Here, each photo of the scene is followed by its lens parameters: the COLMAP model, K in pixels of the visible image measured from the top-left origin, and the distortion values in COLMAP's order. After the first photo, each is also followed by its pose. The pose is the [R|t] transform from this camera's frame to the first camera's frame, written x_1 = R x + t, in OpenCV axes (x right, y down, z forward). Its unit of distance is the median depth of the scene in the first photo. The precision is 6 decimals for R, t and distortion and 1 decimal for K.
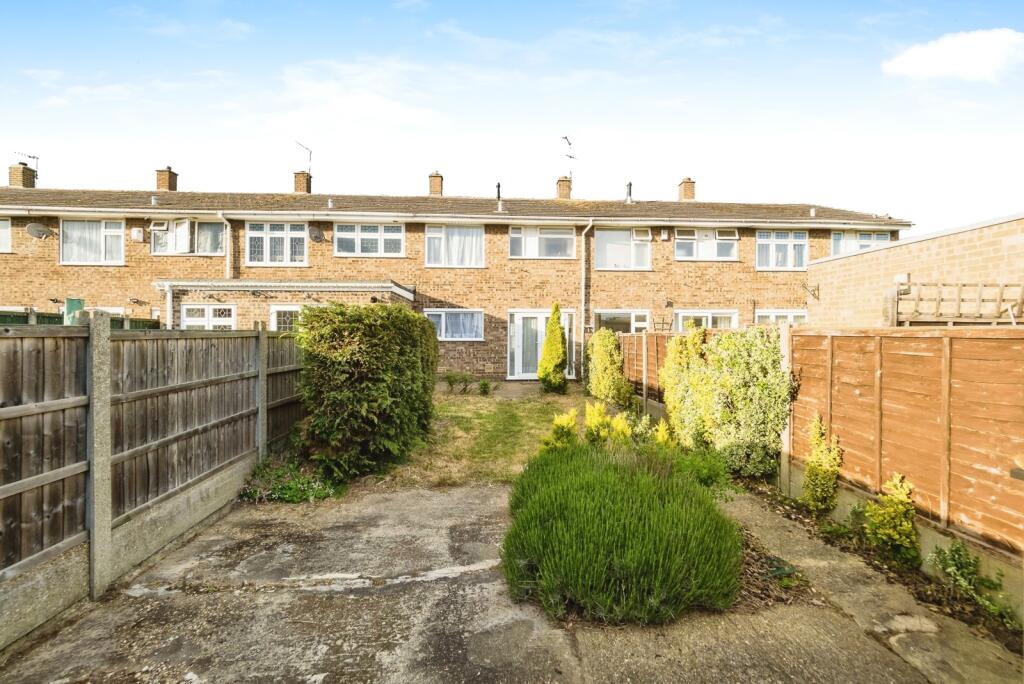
lens RADIAL K [[441.4, 0, 512.0], [0, 441.4, 342.0], [0, 0, 1]] dist [0.000348, -0.000903]
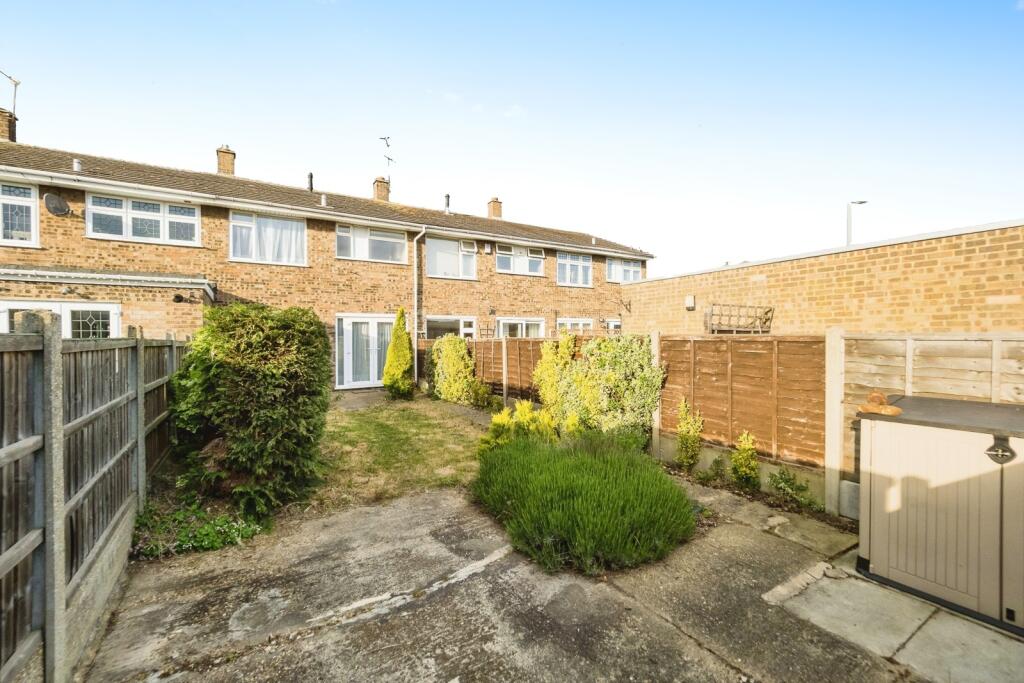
lens RADIAL K [[442.6, 0, 511.8], [0, 442.6, 348.9], [0, 0, 1]] dist [-0.000078, -0.000677]
pose [[0.882680, -0.016126, 0.469697, -0.361083], [0.014240, 0.999870, 0.007569, -0.004476], [-0.469758, 0.000008, 0.882795, 0.019594]]
